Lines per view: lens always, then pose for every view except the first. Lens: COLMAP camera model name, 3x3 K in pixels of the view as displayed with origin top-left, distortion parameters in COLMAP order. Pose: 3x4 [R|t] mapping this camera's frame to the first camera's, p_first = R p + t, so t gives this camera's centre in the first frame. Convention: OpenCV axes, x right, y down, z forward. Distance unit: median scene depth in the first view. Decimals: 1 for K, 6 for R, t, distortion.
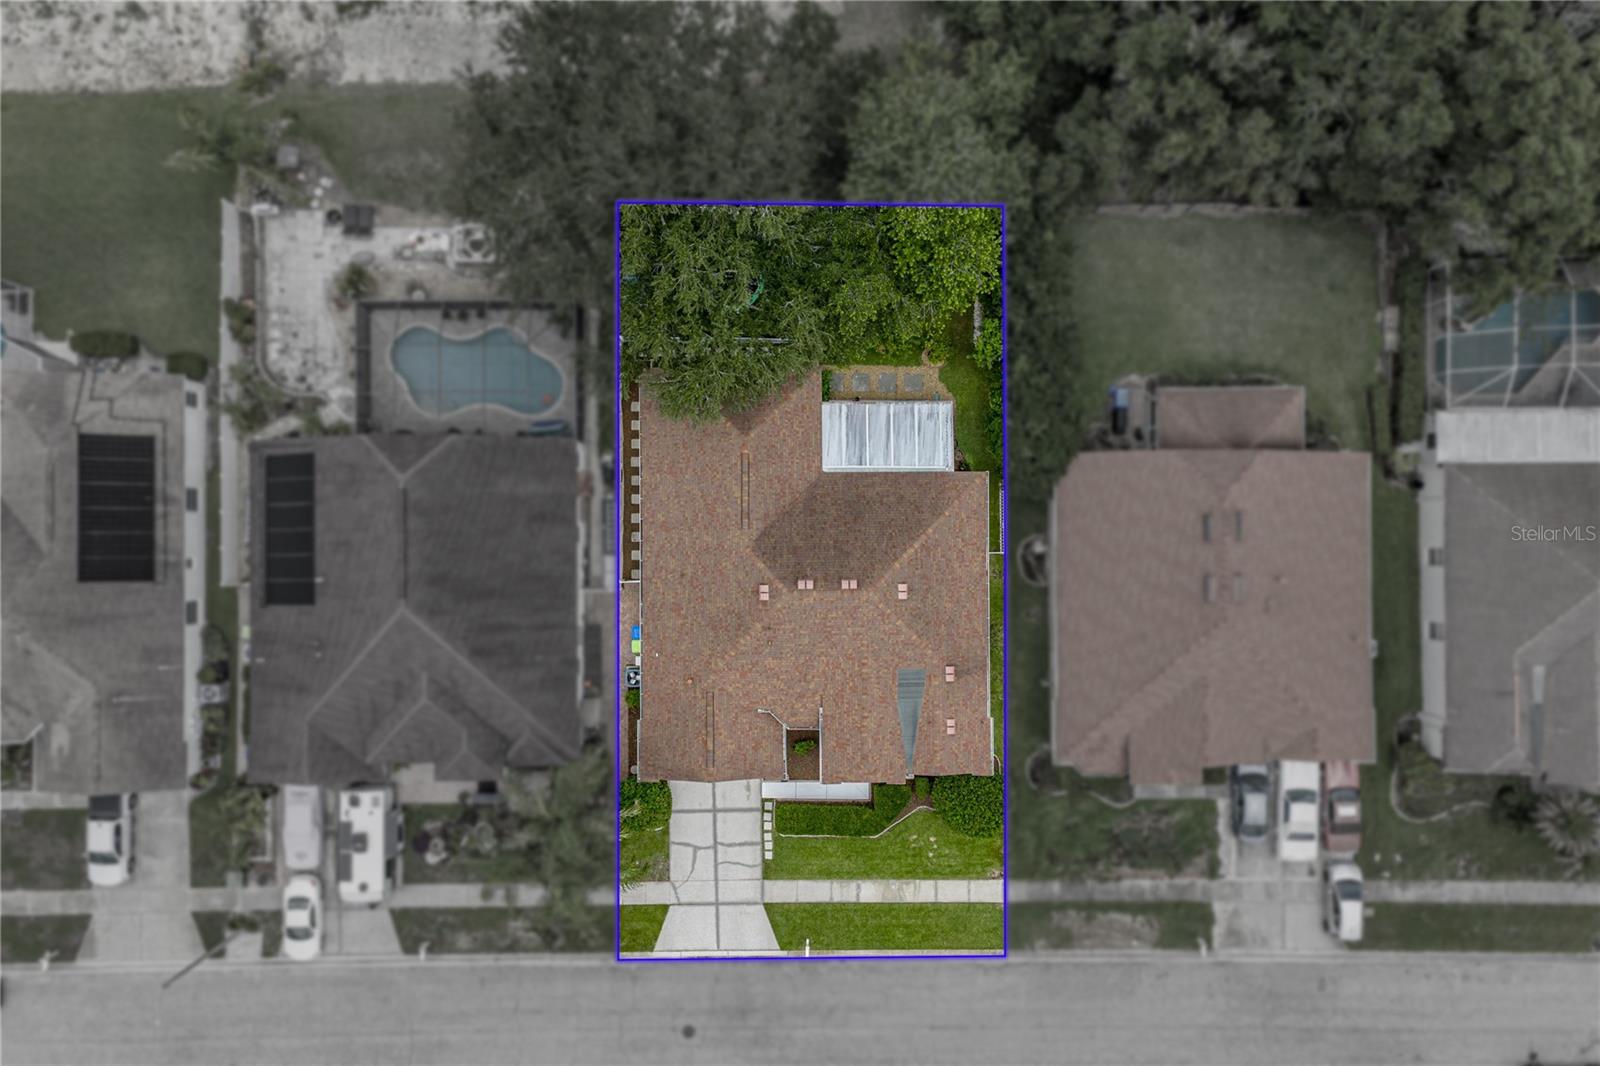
lens RADIAL K [[1356.5, 0, 800.0], [0, 1356.5, 533.0], [0, 0, 1]] dist [0.067413, -0.000756]
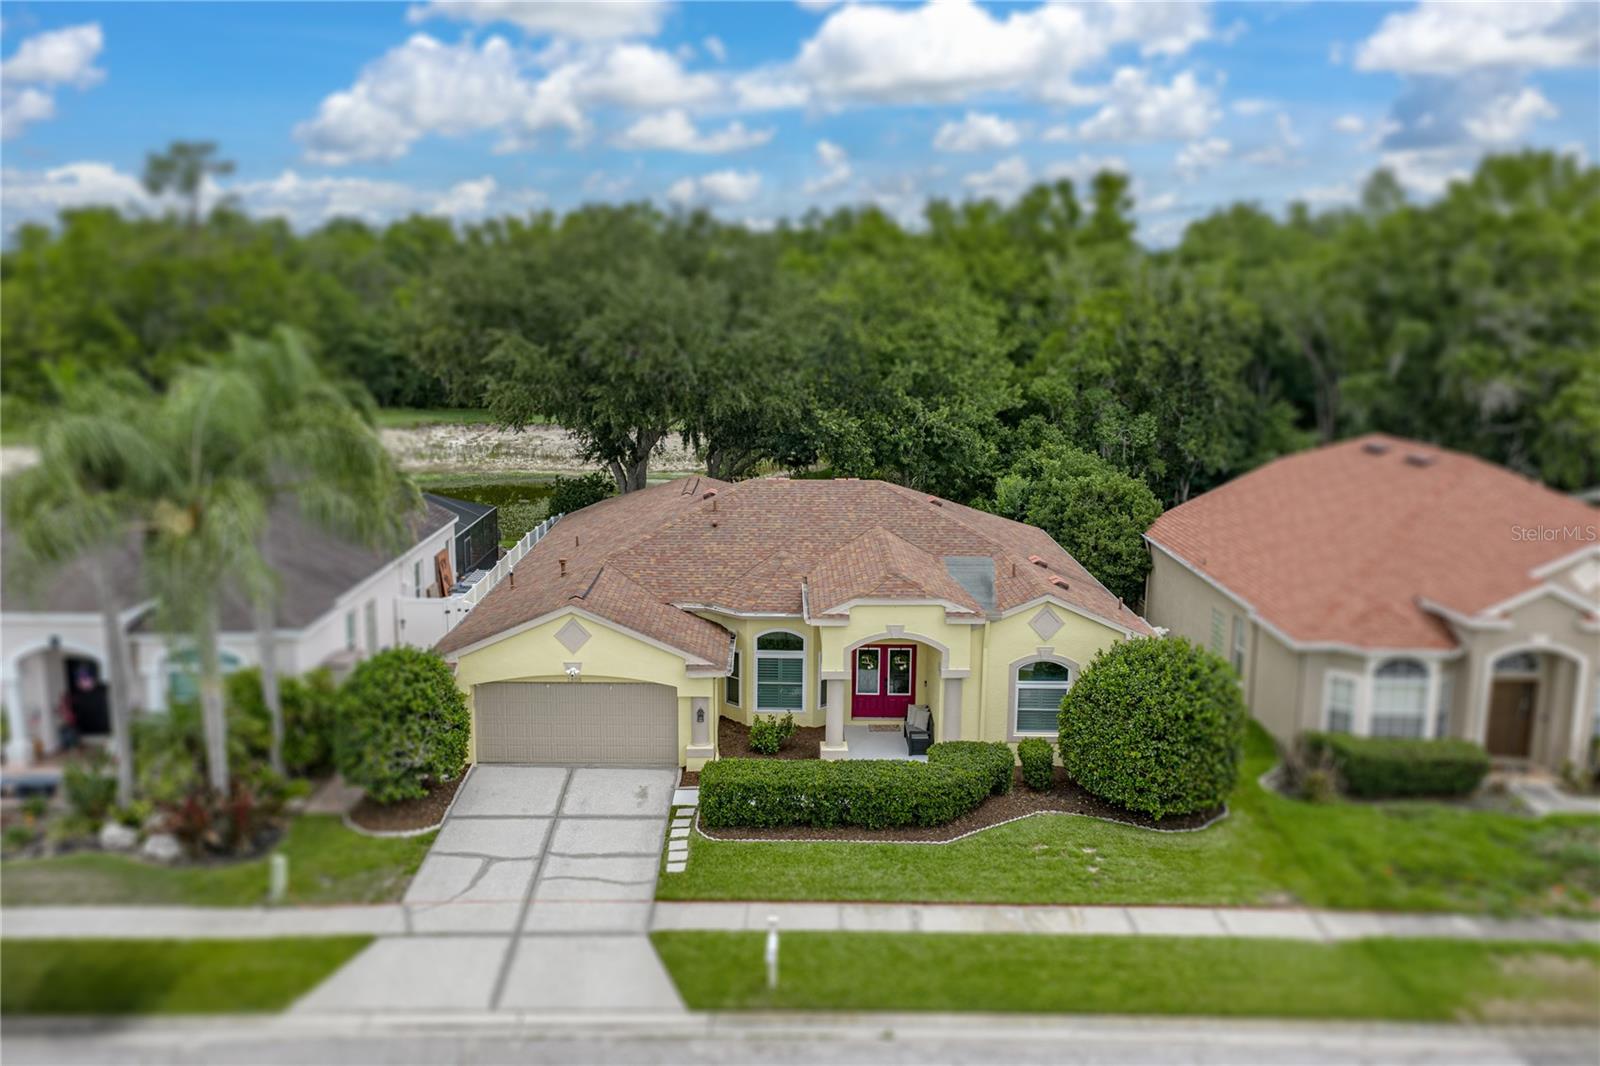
lens RADIAL K [[1356.5, 0, 800.0], [0, 1356.5, 533.0], [0, 0, 1]] dist [0.067413, -0.000756]
pose [[0.999972, 0.001805, 0.007227, 0.009323], [0.006844, 0.160258, -0.987051, 0.604885], [-0.002940, 0.987074, 0.160241, 0.842156]]
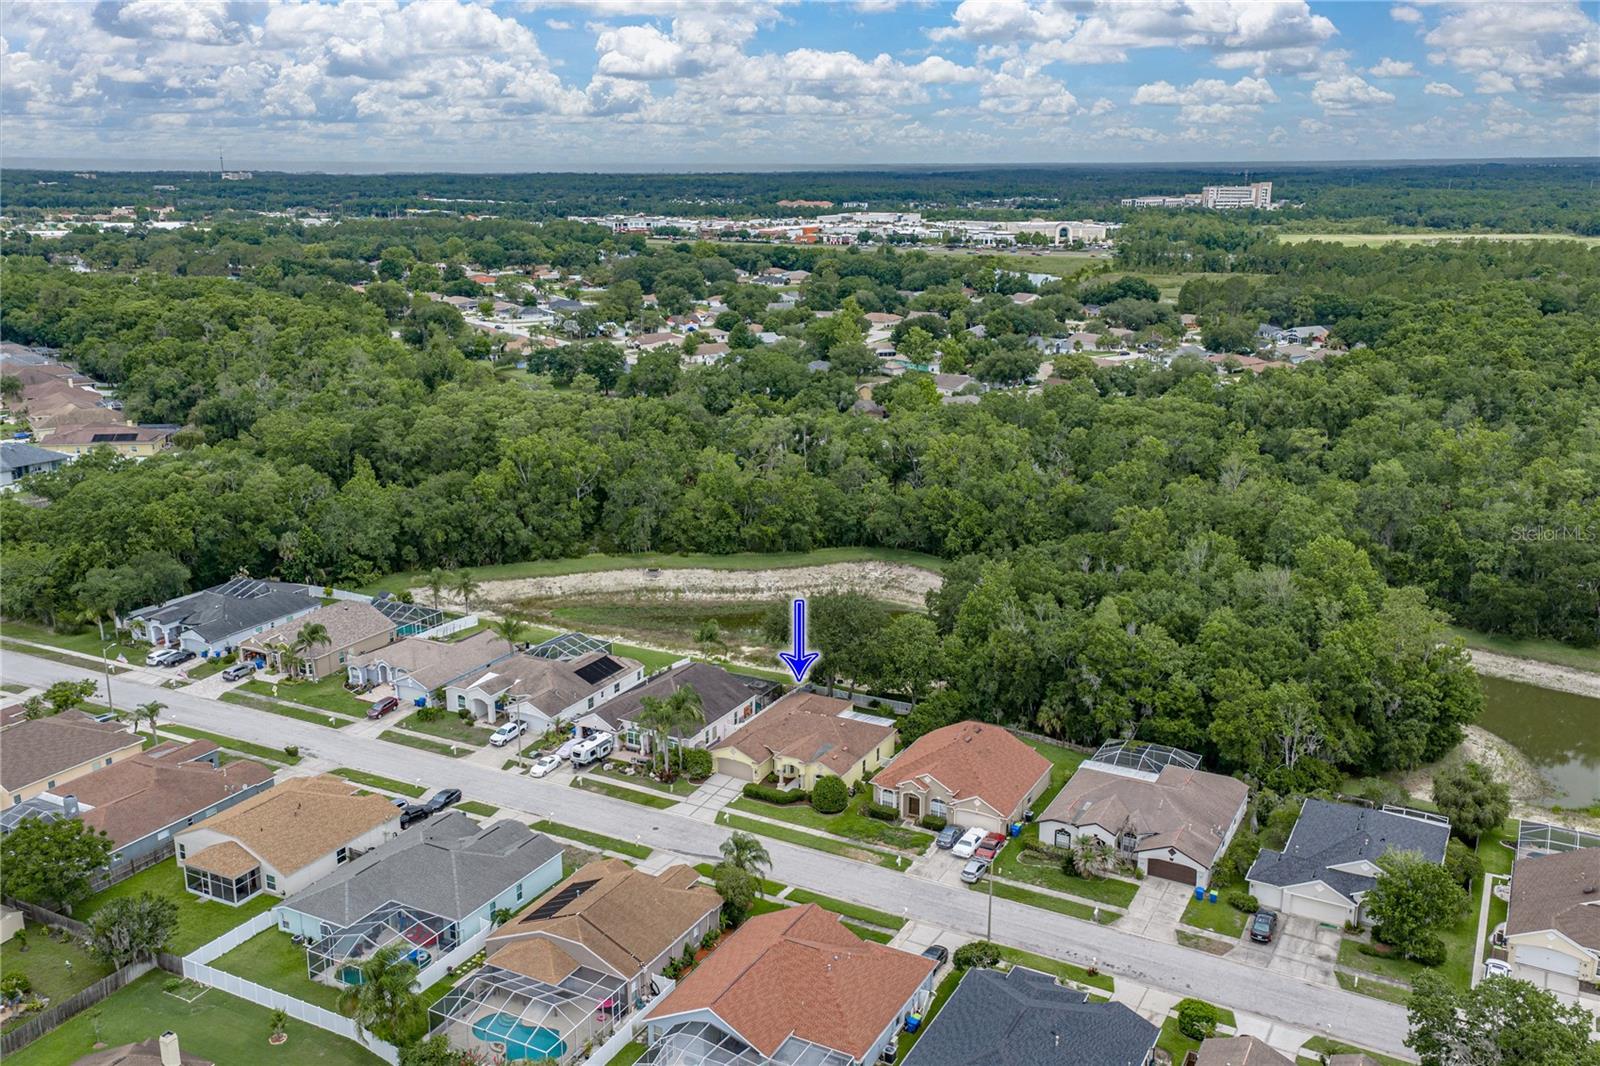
lens RADIAL K [[1417.7, 0, 759.3], [0, 1417.7, 535.1], [0, 0, 1]] dist [0.065912, -0.000148]
pose [[0.869523, 0.115987, -0.480079, 1.039113], [-0.493889, 0.207117, -0.844497, 2.017987], [0.001482, 0.971416, 0.237378, 0.060026]]
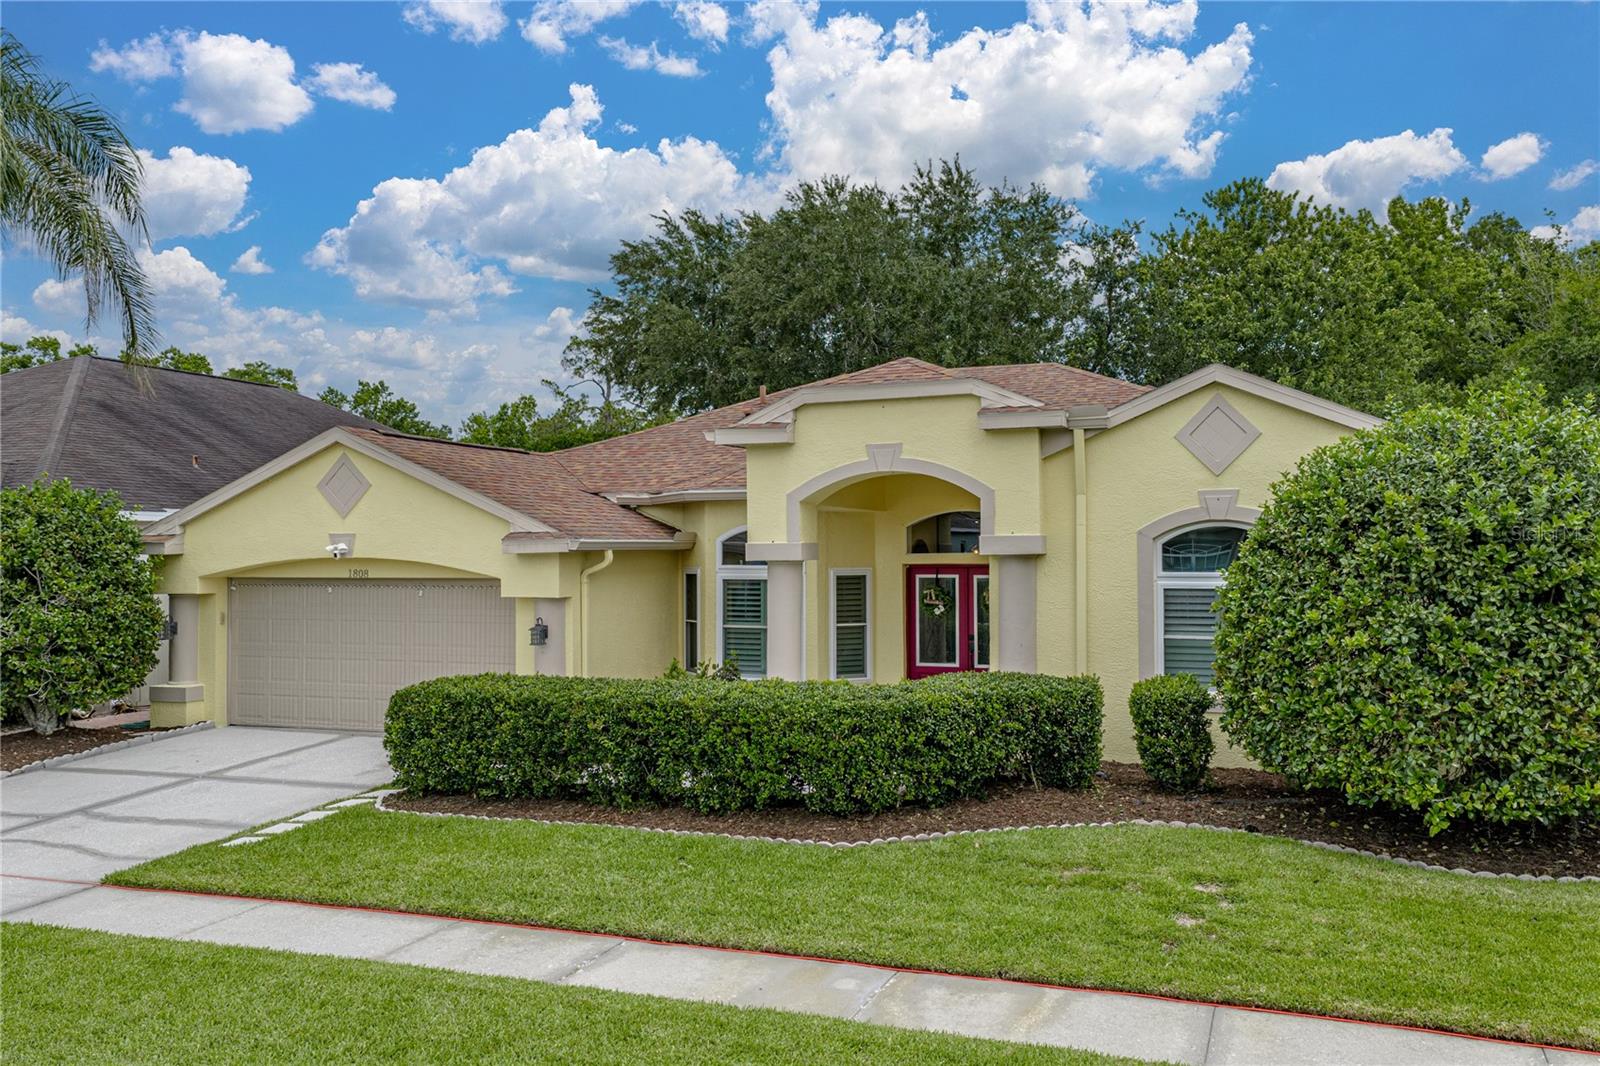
lens RADIAL K [[1372.4, 0, 800.0], [0, 1372.4, 533.0], [0, 0, 1]] dist [0.069234, -0.002065]
pose [[0.930338, -0.017688, -0.366277, 0.111282], [-0.366699, -0.039643, -0.929495, 0.380025], [0.001921, 0.999057, -0.043368, 0.966458]]
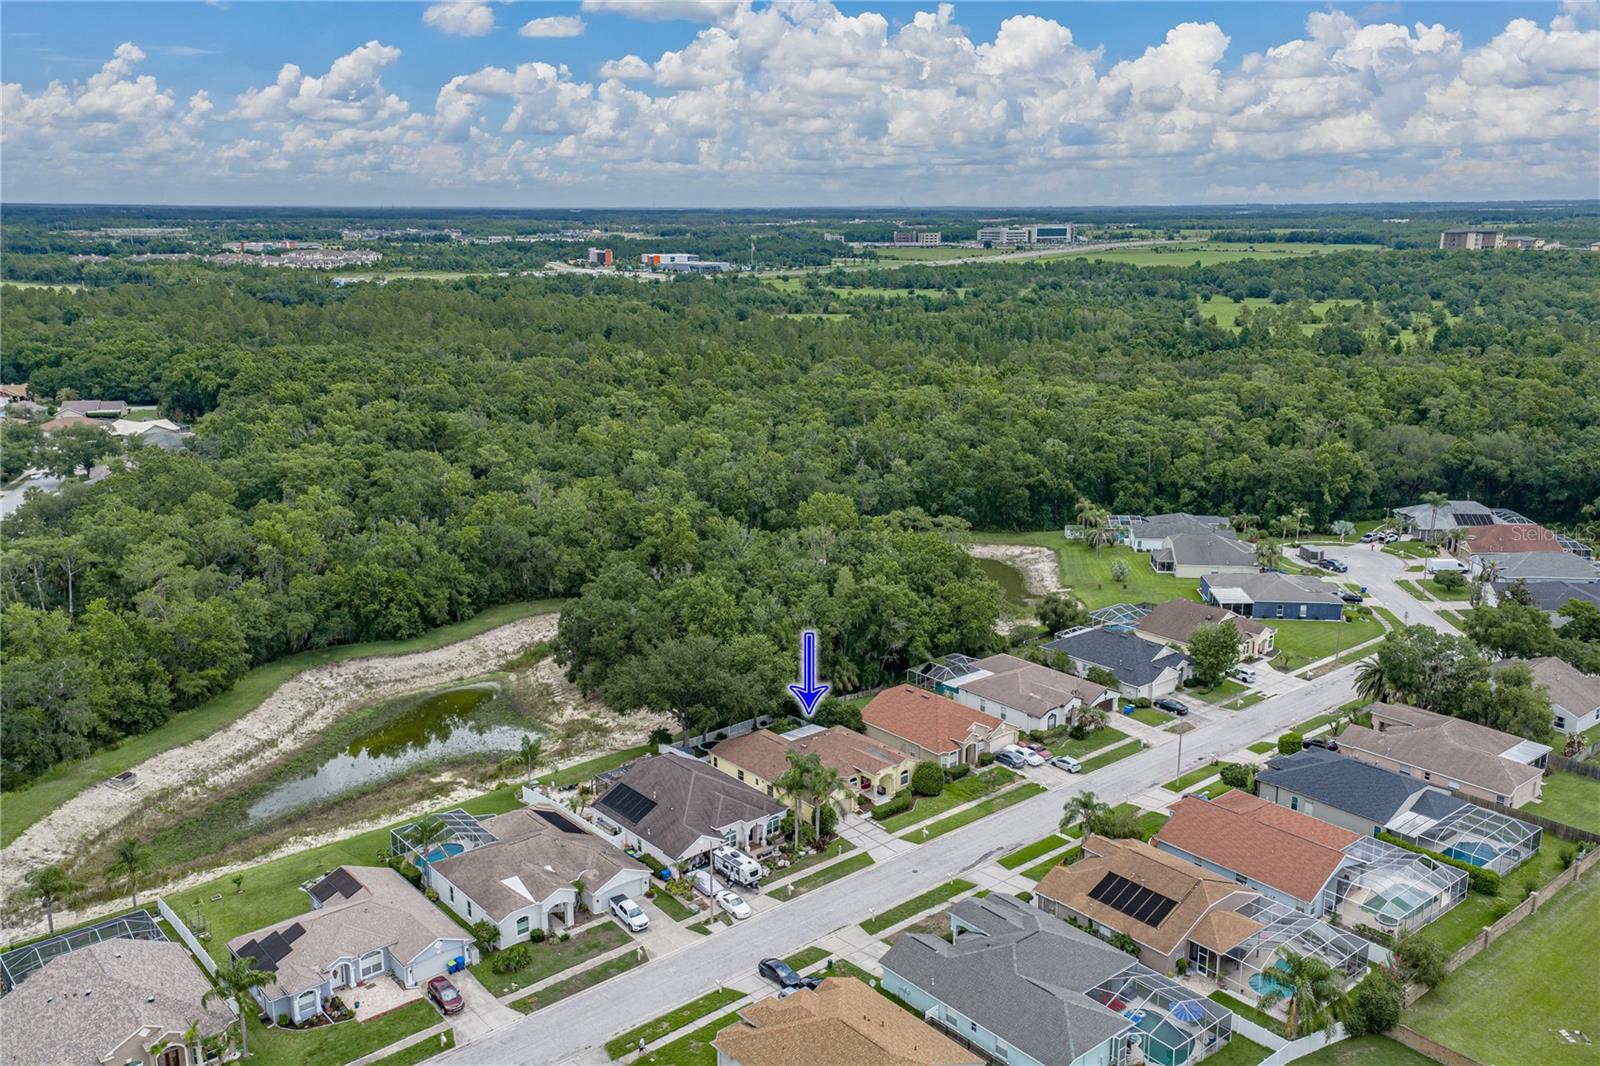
lens RADIAL K [[1356.5, 0, 800.0], [0, 1356.5, 533.0], [0, 0, 1]] dist [0.067413, -0.000756]
pose [[0.770224, -0.168351, 0.615152, -1.404036], [0.637300, 0.166041, -0.752515, 1.730379], [0.024546, 0.971642, 0.235179, 0.010968]]
